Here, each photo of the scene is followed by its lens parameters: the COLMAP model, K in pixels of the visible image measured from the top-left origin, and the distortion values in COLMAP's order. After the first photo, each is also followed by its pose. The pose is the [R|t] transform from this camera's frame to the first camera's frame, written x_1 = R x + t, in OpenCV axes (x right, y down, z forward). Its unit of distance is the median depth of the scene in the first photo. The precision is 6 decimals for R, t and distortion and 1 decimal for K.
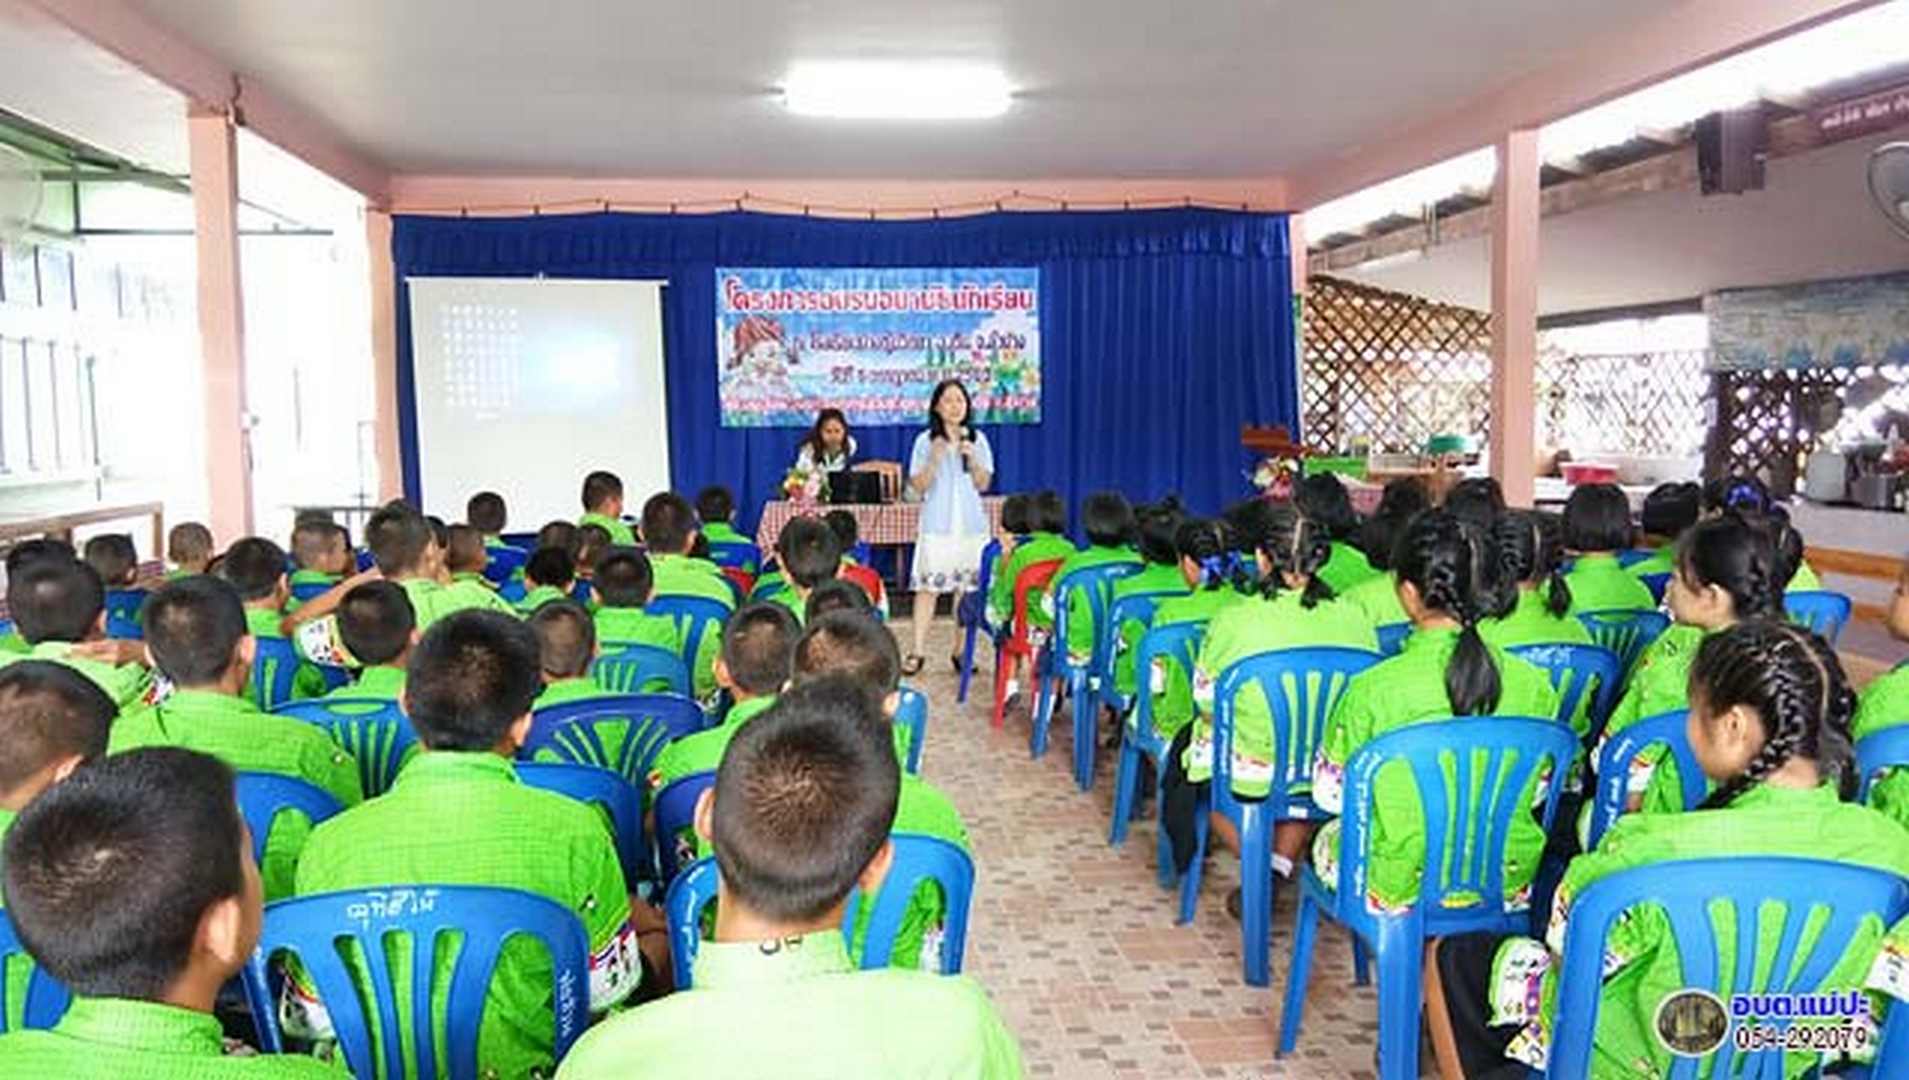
lens RADIAL K [[1499.2, 0, 947.9], [0, 1499.2, 532.4], [0, 0, 1]] dist [0.119832, -0.178227]
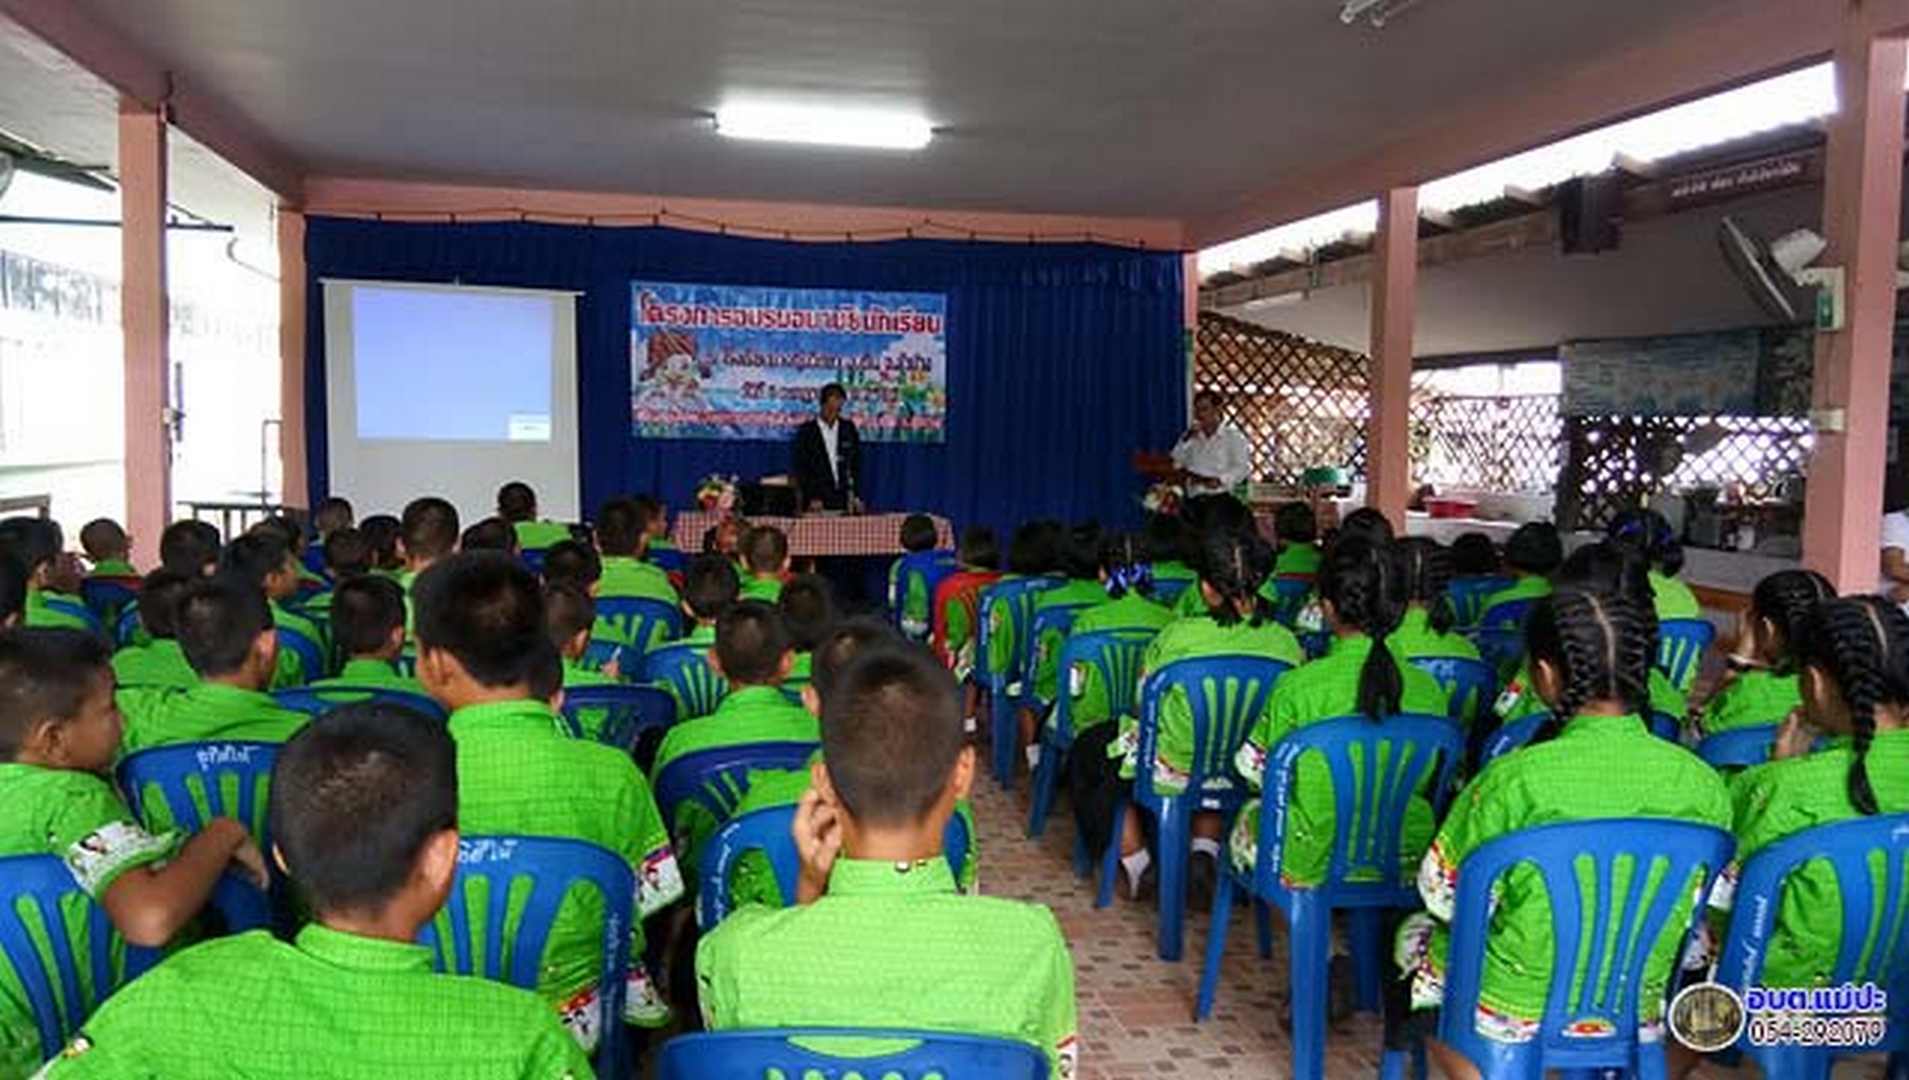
lens RADIAL K [[1487.7, 0, 947.5], [0, 1487.7, 534.1], [0, 0, 1]] dist [0.130616, -0.197883]
pose [[0.996329, 0.027174, 0.081178, -0.018205], [-0.026308, 0.999585, -0.011717, 0.001951], [-0.081463, 0.009539, 0.996631, -0.025867]]
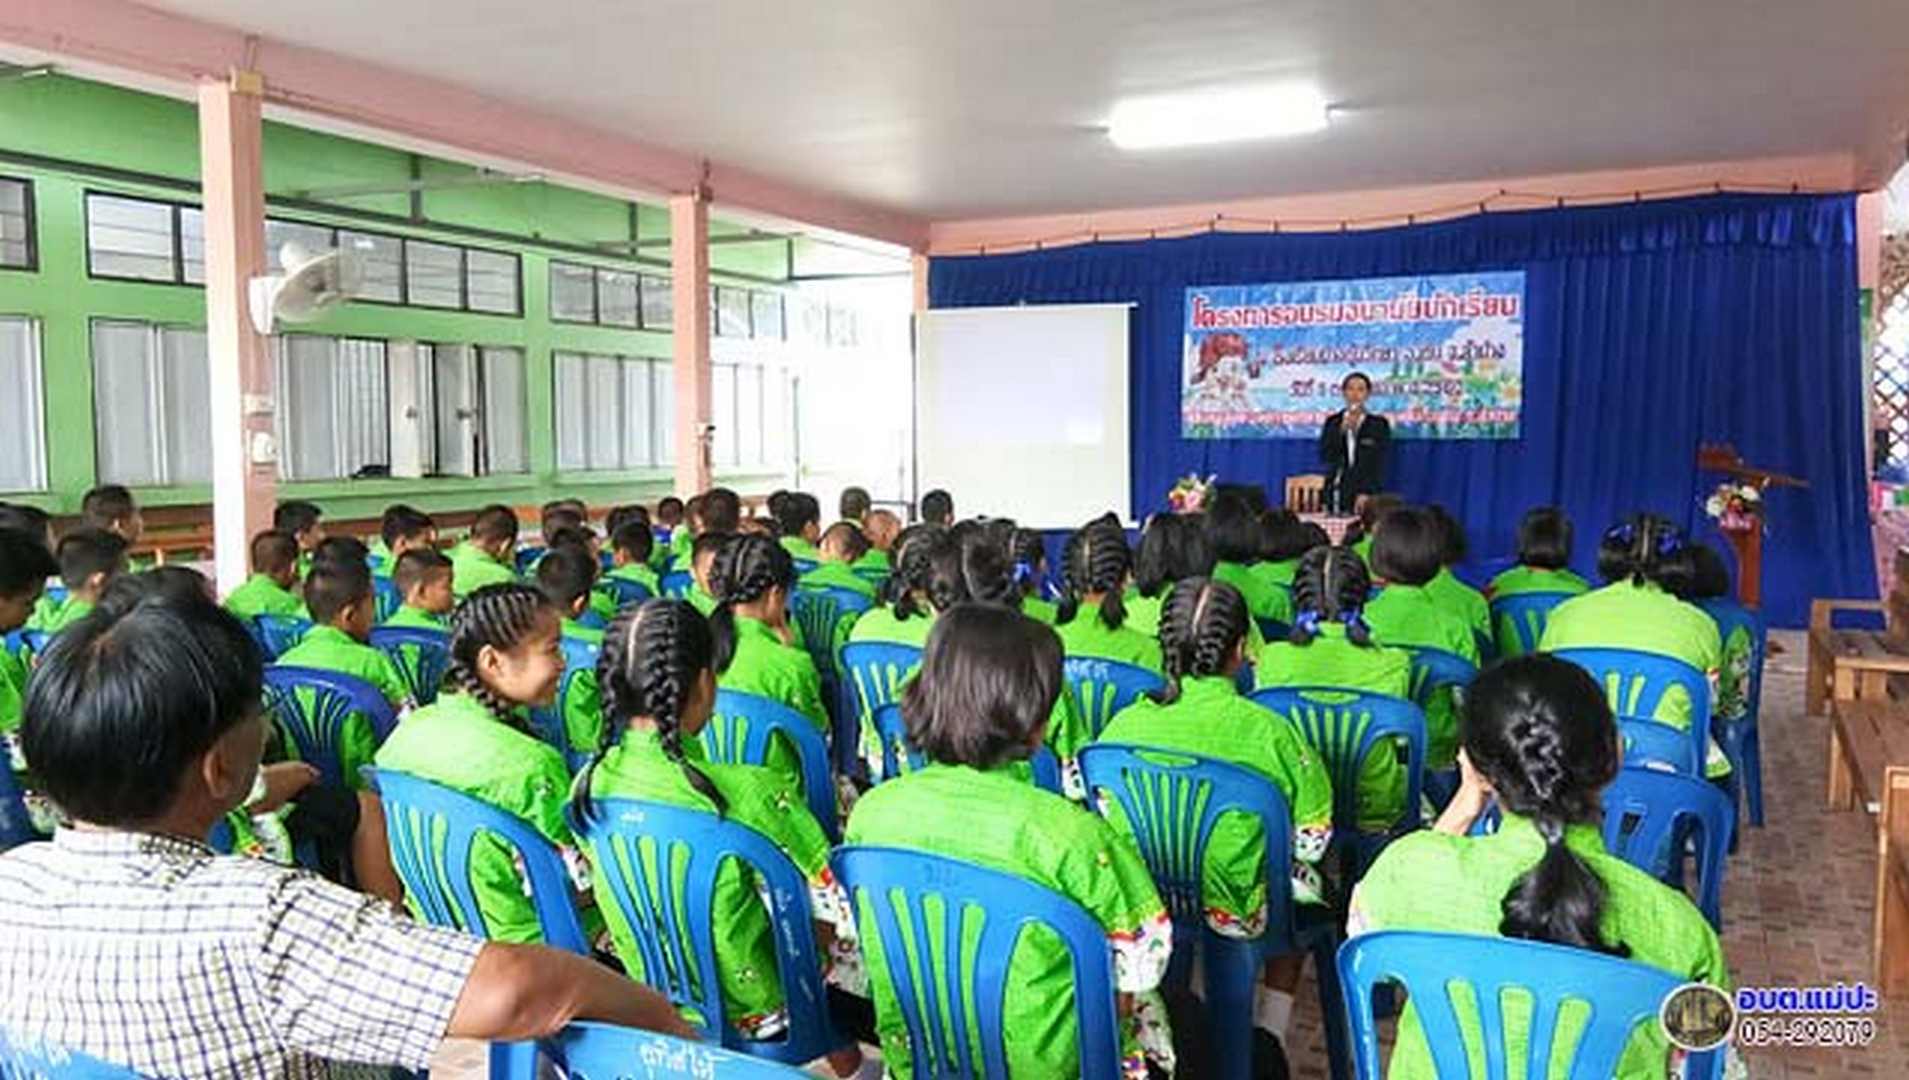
lens RADIAL K [[1509.8, 0, 951.5], [0, 1509.8, 518.3], [0, 0, 1]] dist [0.109908, -0.177047]
pose [[0.837739, 0.043807, -0.544311, 0.285289], [-0.052824, 0.998603, -0.000932, -0.005250], [0.543510, 0.029533, 0.838883, 0.028706]]
